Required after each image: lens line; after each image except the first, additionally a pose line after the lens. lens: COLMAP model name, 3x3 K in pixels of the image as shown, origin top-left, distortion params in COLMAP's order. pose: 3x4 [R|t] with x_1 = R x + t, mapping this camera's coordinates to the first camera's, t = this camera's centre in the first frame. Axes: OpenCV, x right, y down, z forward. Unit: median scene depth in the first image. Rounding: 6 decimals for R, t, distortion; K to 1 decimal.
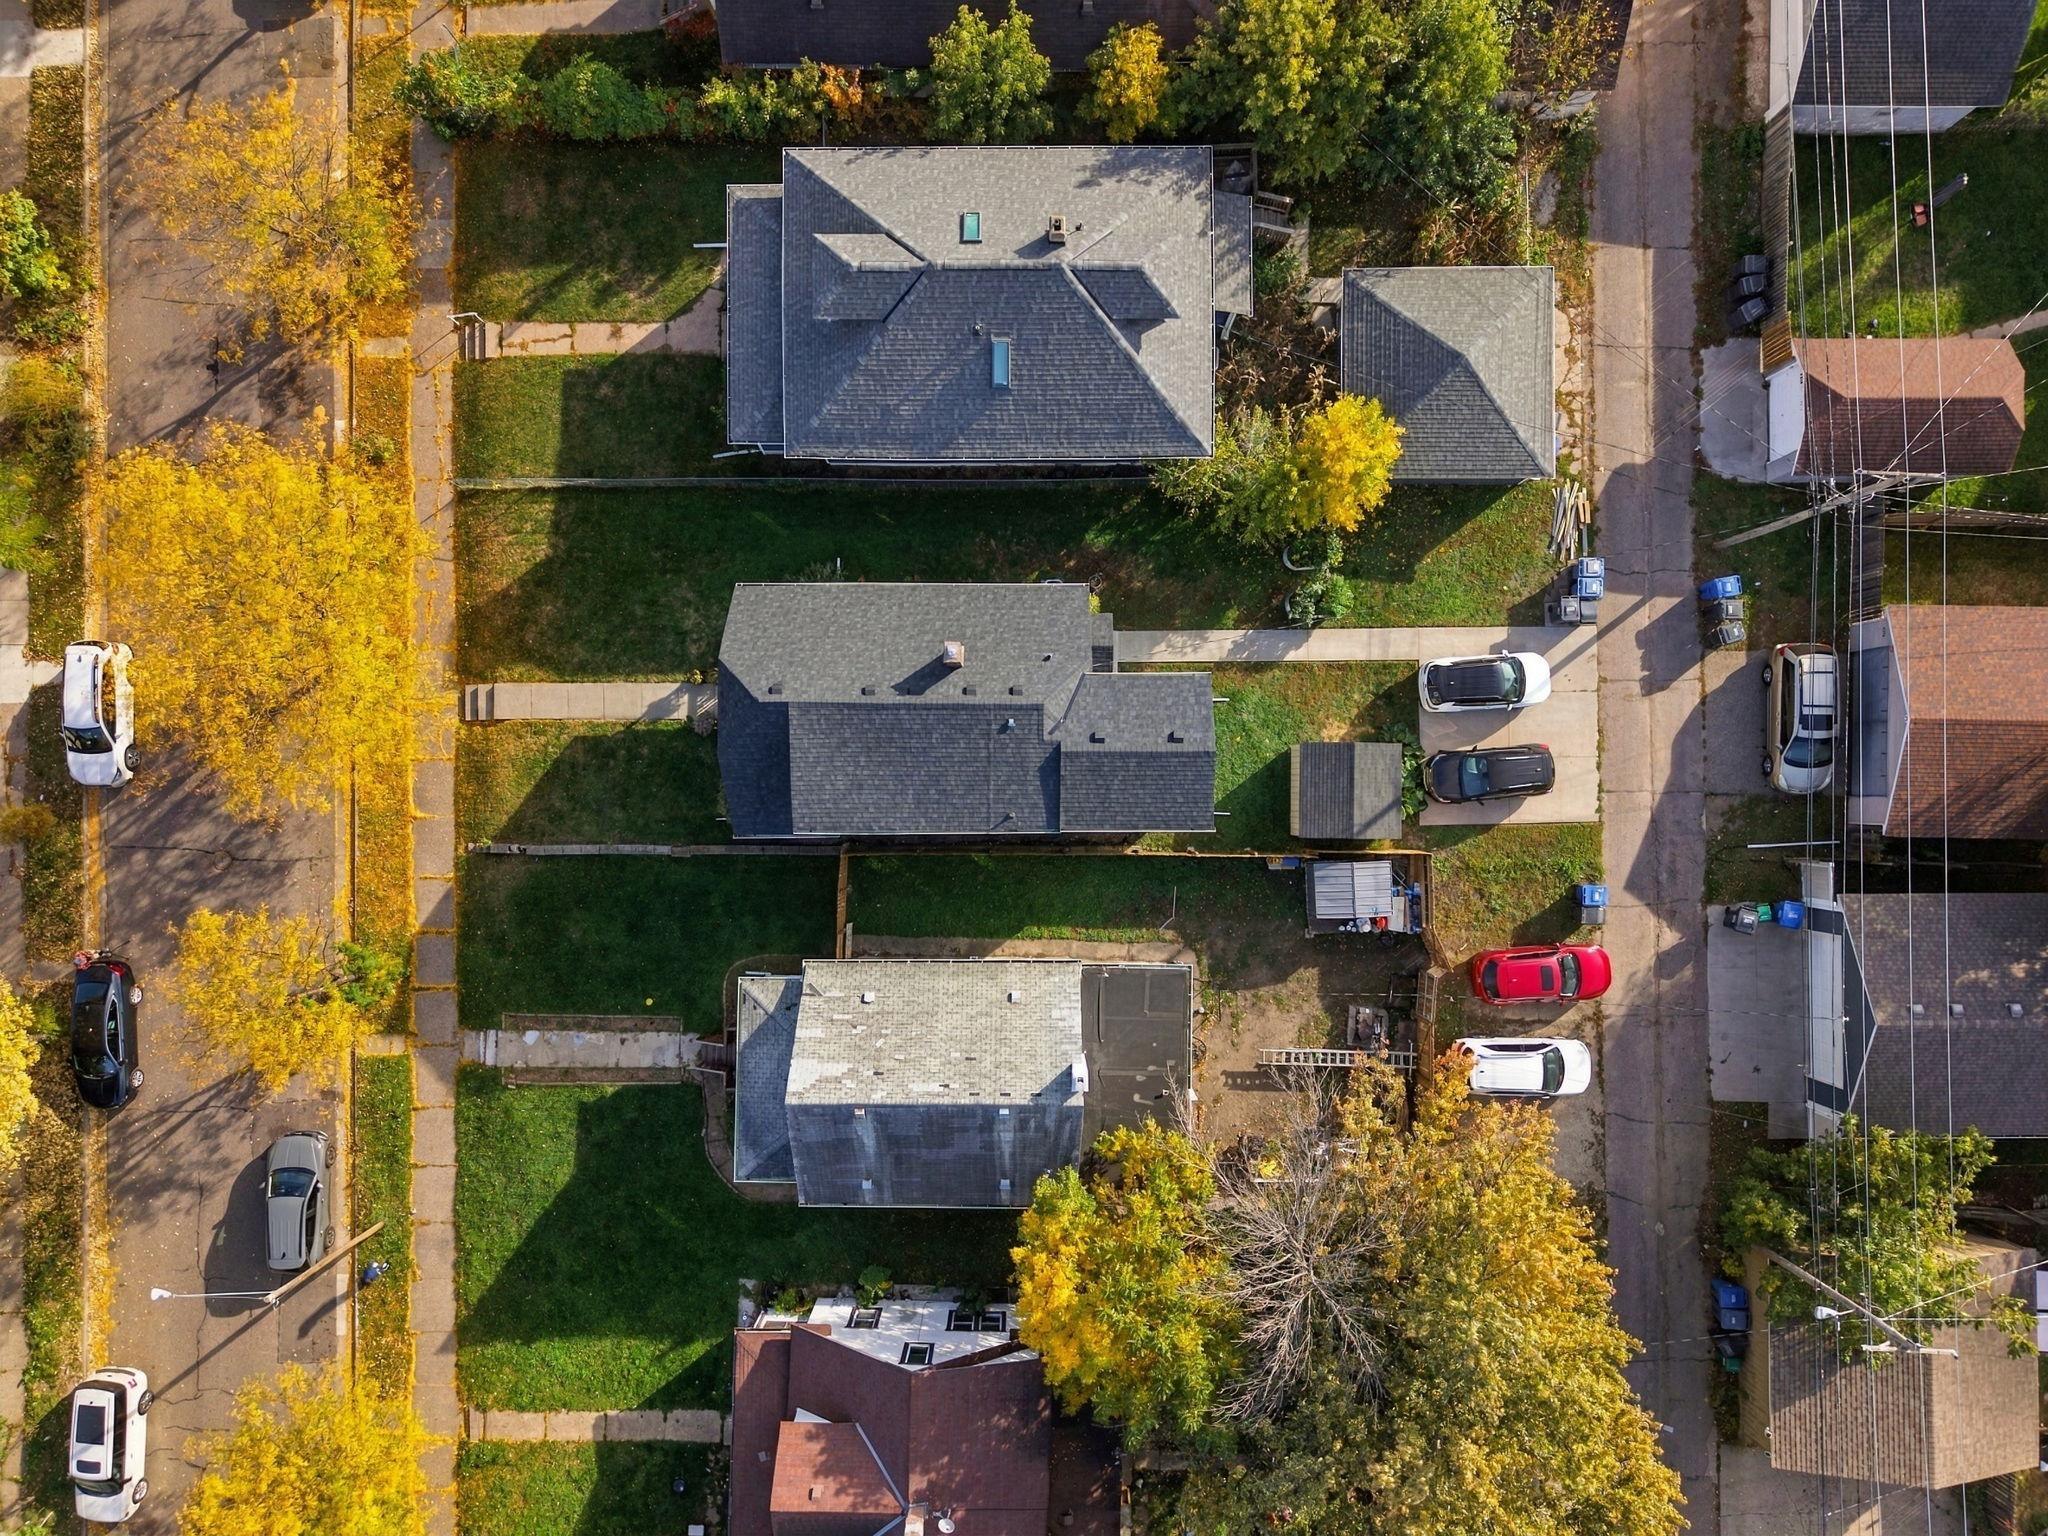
lens RADIAL K [[1353.0, 0, 1024.0], [0, 1353.0, 768.0], [0, 0, 1]] dist [0.028579, -0.000802]
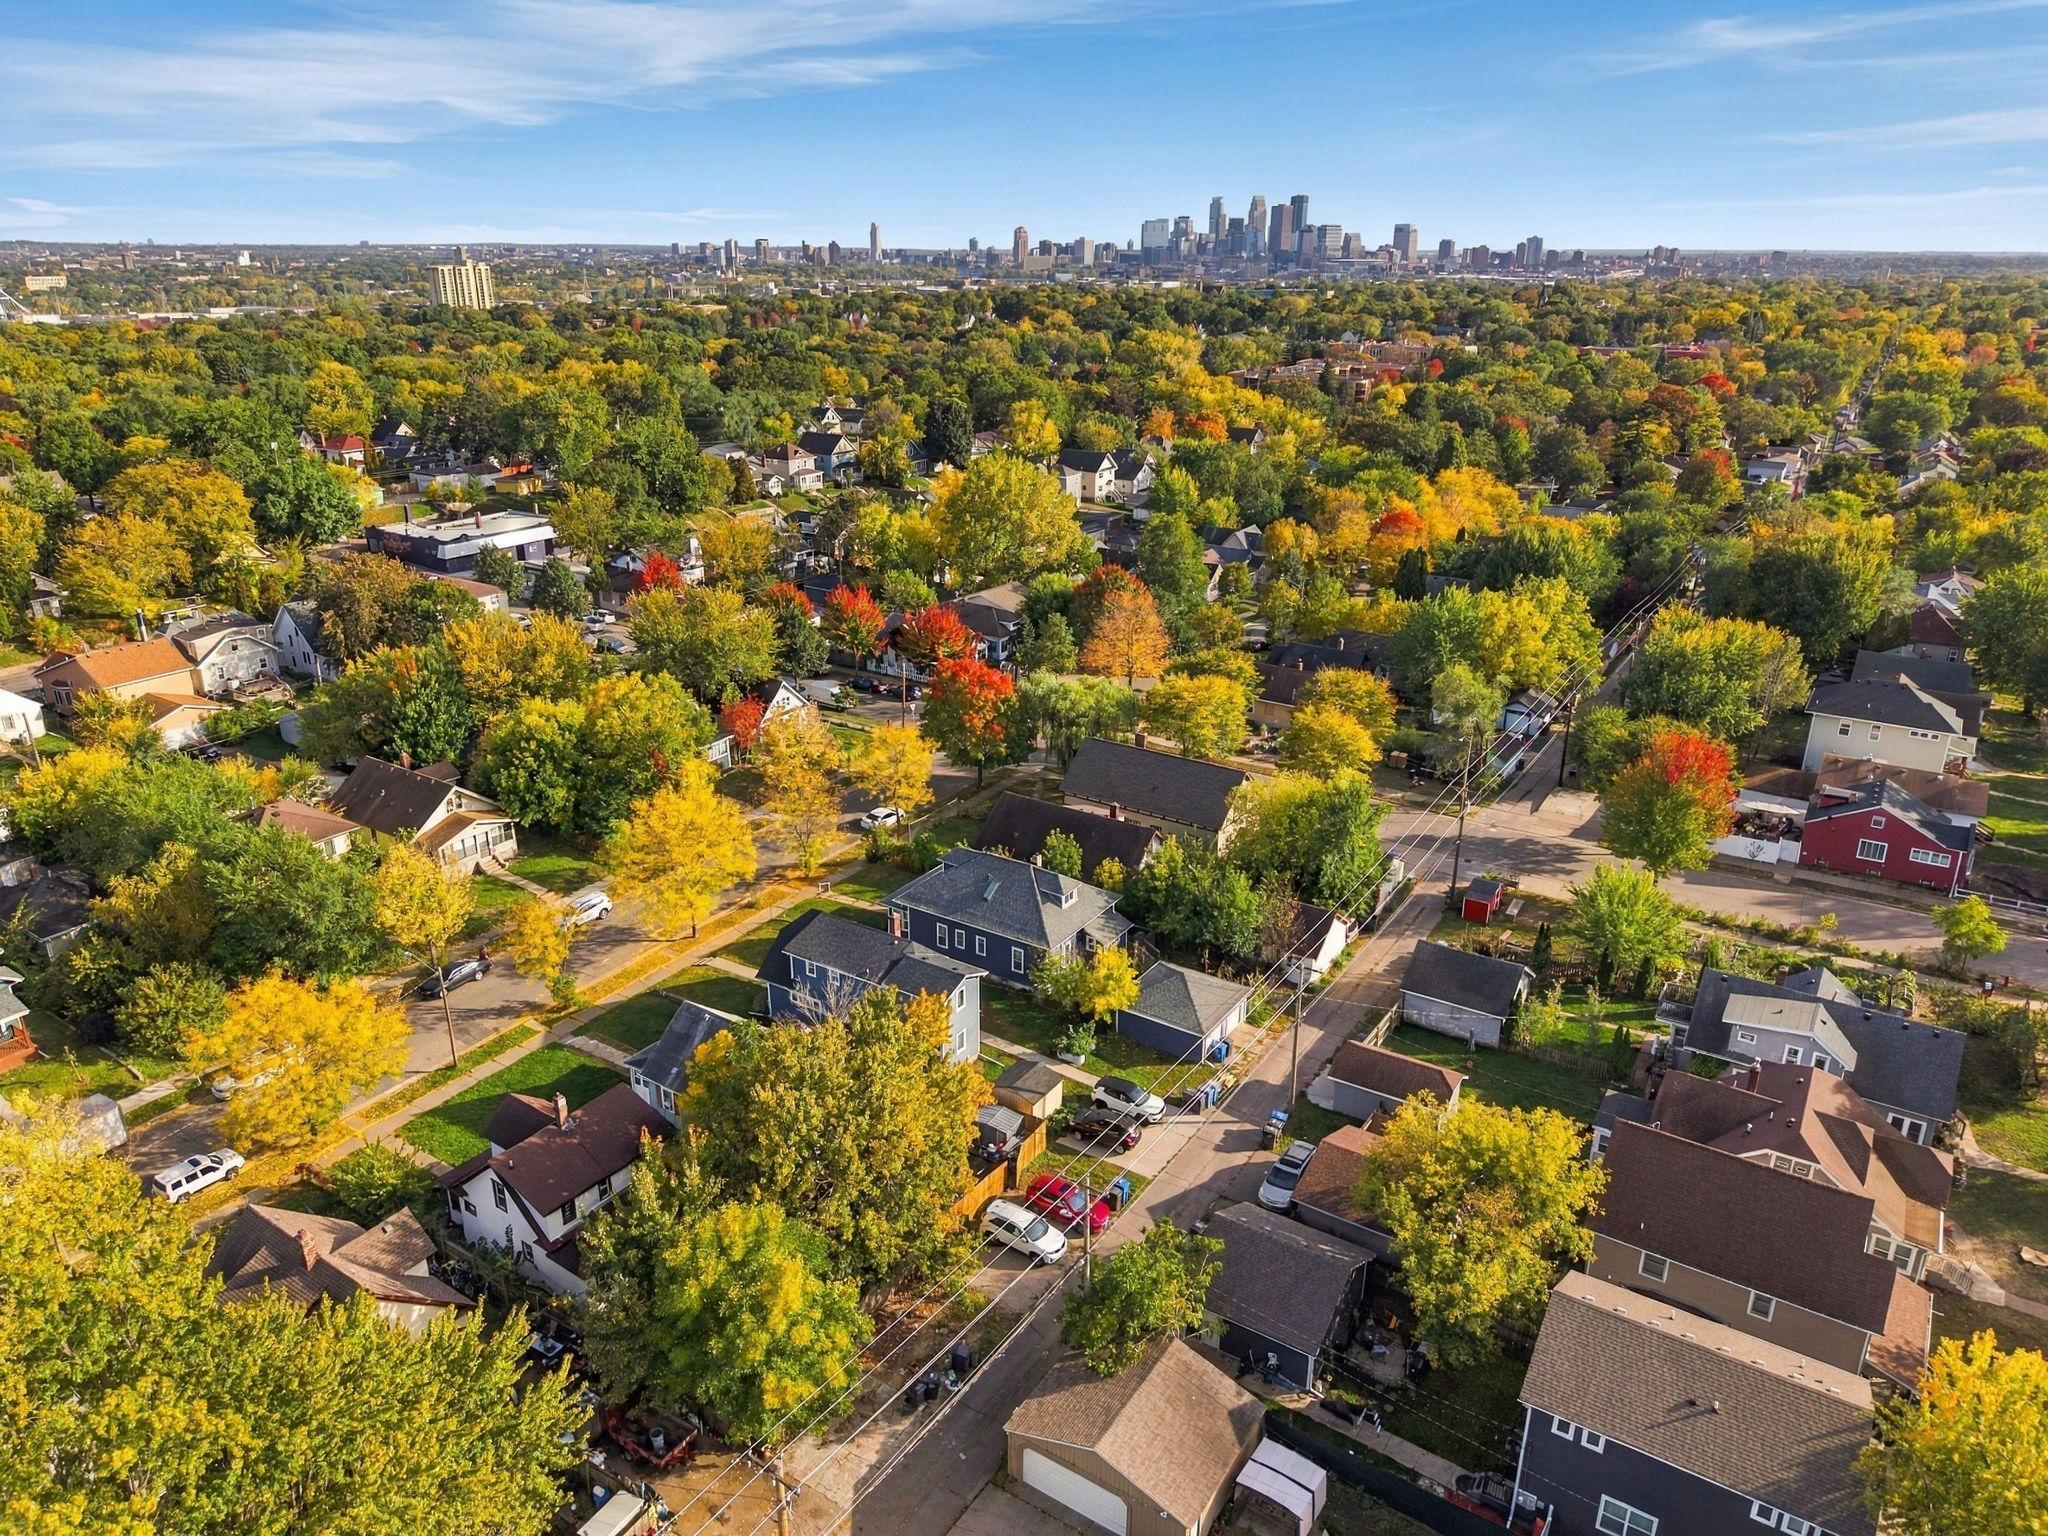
lens RADIAL K [[1353.0, 0, 1024.0], [0, 1353.0, 768.0], [0, 0, 1]] dist [0.028579, -0.000802]
pose [[0.828265, 0.205478, -0.521302, 1.010407], [-0.560294, 0.315173, -0.765987, 1.148949], [0.006907, 0.926523, 0.376175, -0.016120]]
